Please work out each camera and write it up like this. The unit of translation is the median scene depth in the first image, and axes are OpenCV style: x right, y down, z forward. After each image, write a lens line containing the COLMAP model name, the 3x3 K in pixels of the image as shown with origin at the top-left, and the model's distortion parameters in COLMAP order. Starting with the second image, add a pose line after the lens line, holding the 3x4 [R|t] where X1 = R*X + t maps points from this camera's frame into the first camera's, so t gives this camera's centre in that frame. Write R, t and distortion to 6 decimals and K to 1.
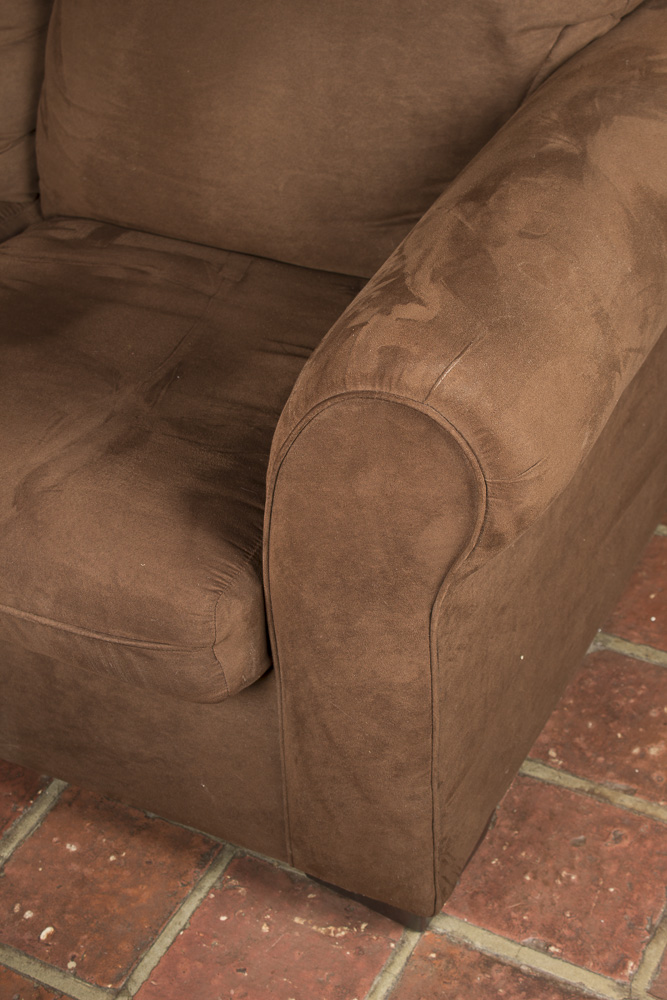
lens RADIAL K [[1624.5, 0, 333.5], [0, 1624.5, 500.0], [0, 0, 1]] dist [-0.008345, 0.034441]
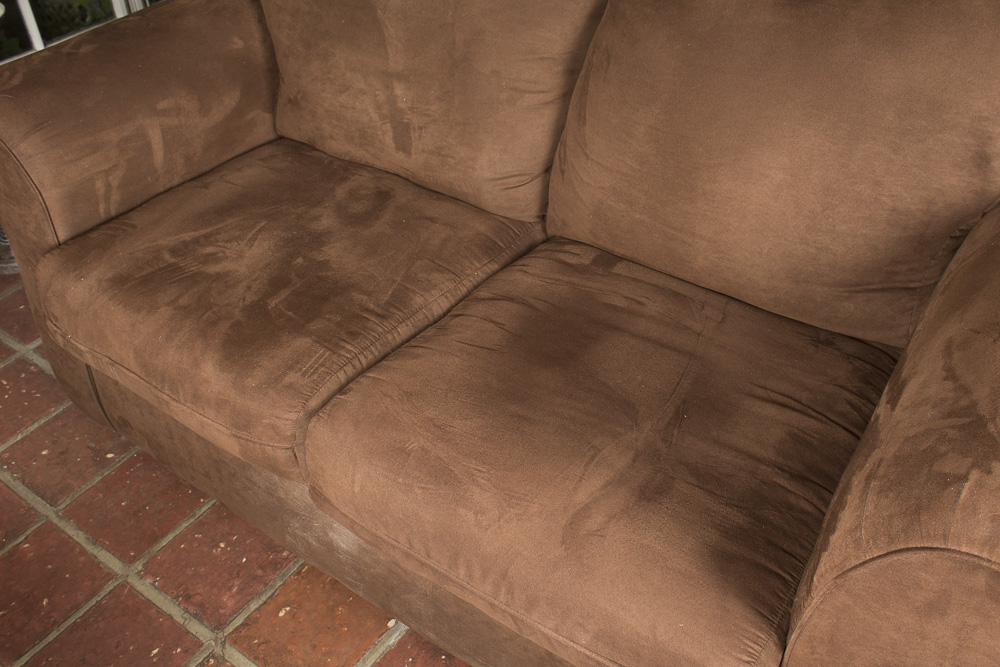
lens RADIAL K [[949.8, 0, 501.4], [0, 949.8, 322.1], [0, 0, 1]] dist [-0.136770, 0.142638]
pose [[0.991348, 0.105741, -0.077774, -0.193772], [-0.104164, 0.994269, 0.024077, -0.155813], [0.079875, -0.015768, 0.996680, 0.319900]]
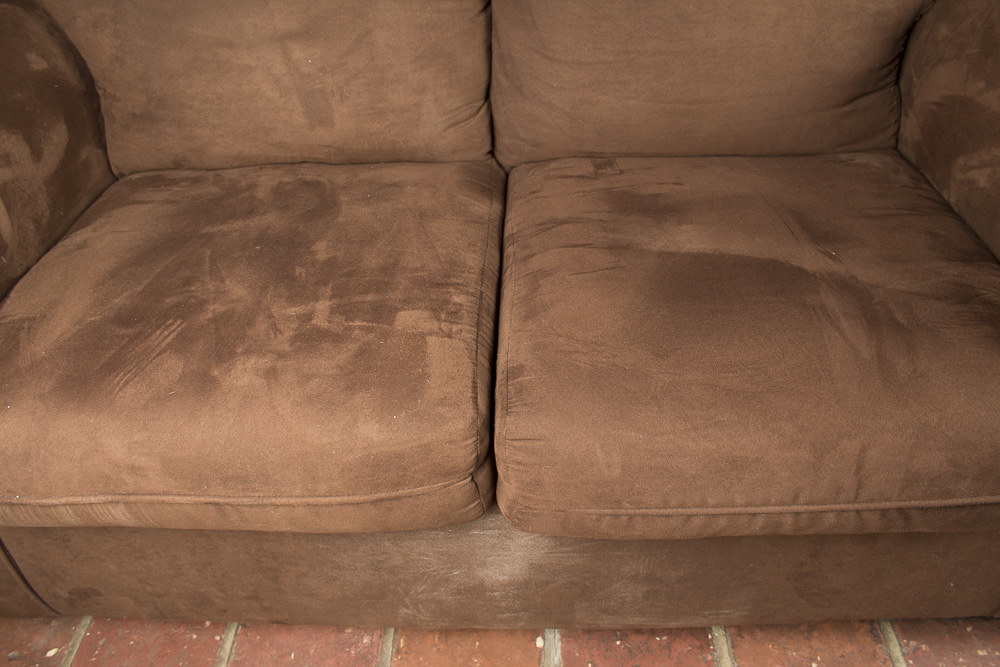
lens RADIAL K [[821.4, 0, 500.0], [0, 821.4, 318.1], [0, 0, 1]] dist [-0.172485, 0.152621]
pose [[0.897763, -0.265574, 0.351413, -0.542969], [0.269338, 0.962251, 0.039118, -0.123474], [-0.348537, 0.059531, 0.935403, 0.599016]]
